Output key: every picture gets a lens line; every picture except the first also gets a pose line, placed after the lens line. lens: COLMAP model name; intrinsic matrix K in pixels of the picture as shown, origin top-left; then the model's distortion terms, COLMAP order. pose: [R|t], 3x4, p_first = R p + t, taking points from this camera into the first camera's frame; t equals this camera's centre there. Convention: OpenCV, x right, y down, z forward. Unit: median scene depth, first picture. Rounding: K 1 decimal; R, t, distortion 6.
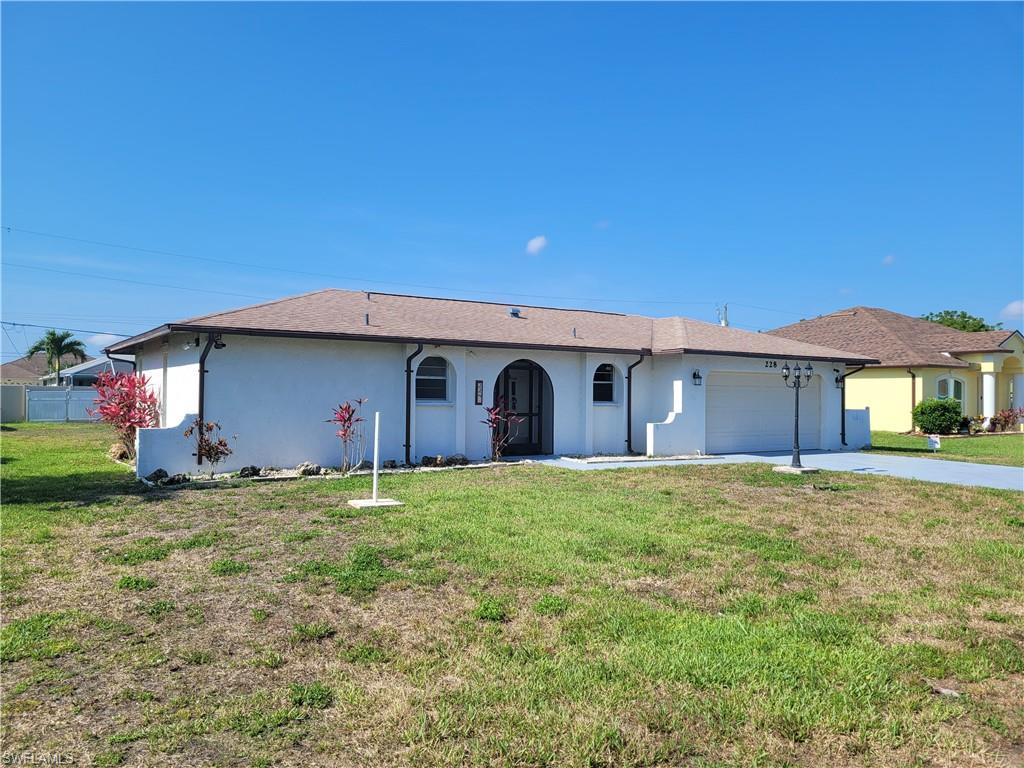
lens RADIAL K [[777.2, 0, 508.1], [0, 777.2, 384.4], [0, 0, 1]] dist [0.061337, 0.002258]
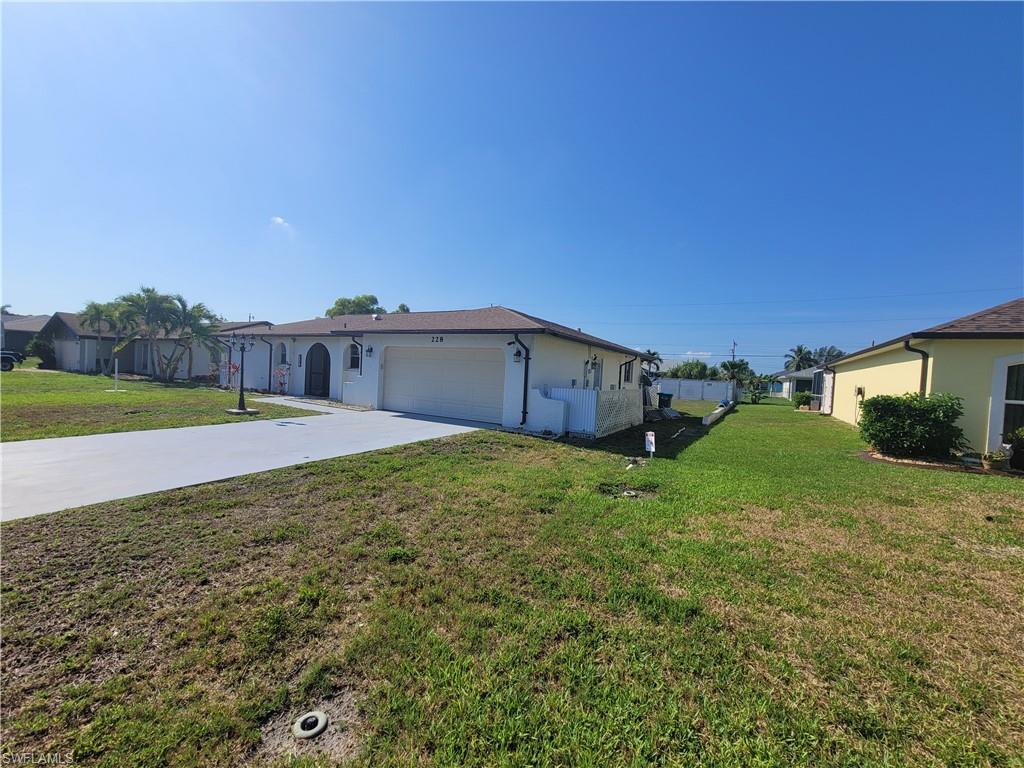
lens RADIAL K [[419.2, 0, 509.7], [0, 419.2, 384.3], [0, 0, 1]] dist [-0.002246, 0.001637]
pose [[0.433460, 0.036147, -0.900448, 1.027044], [-0.038339, 0.999030, 0.021649, 0.024432], [0.900357, 0.025138, 0.434425, 0.918038]]
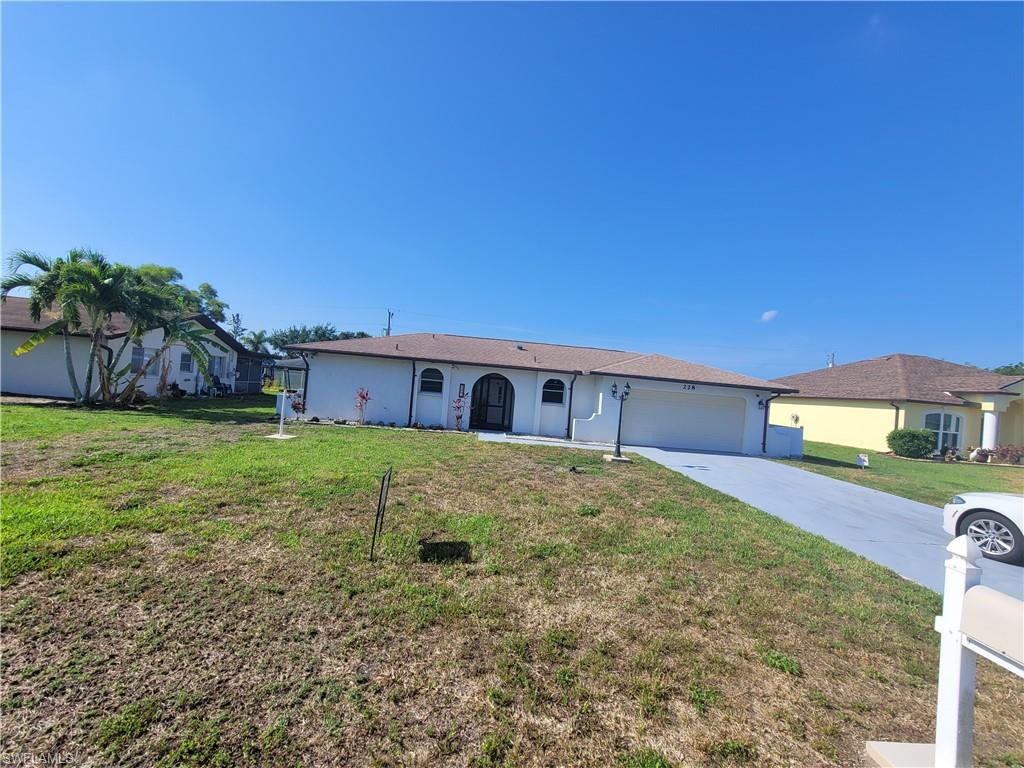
lens RADIAL K [[419.2, 0, 514.7], [0, 419.2, 384.9], [0, 0, 1]] dist [-0.002246, 0.001637]
pose [[0.876652, 0.058901, -0.477506, 0.463904], [-0.068148, 0.997673, -0.002047, -0.007593], [0.476275, 0.034335, 0.878626, 0.207344]]
